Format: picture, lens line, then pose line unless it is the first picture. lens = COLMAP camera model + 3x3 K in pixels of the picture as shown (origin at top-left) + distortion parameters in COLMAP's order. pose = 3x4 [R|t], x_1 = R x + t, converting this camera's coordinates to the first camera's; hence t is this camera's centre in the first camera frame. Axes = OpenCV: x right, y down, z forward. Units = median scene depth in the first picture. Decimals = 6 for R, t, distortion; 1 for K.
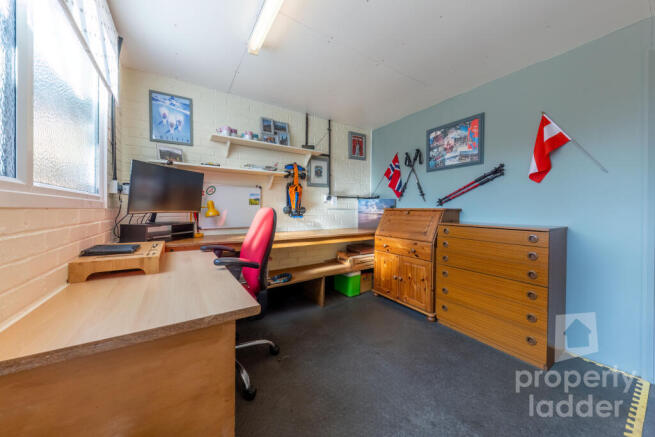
lens RADIAL K [[223.9, 0, 327.7], [0, 223.9, 212.8], [0, 0, 1]] dist [-0.003493, -0.000514]
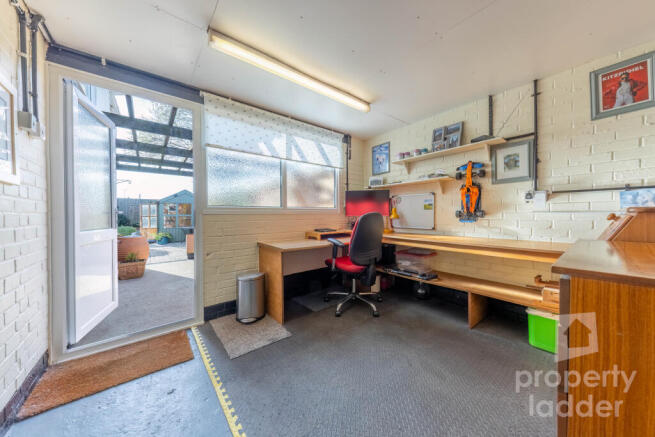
lens RADIAL K [[223.9, 0, 327.8], [0, 223.9, 216.8], [0, 0, 1]] dist [-0.003493, -0.000514]
pose [[0.092539, 0.009079, -0.995668, 0.709034], [-0.002996, 0.999956, 0.008840, -0.006121], [0.995705, 0.002165, 0.092562, 0.352739]]
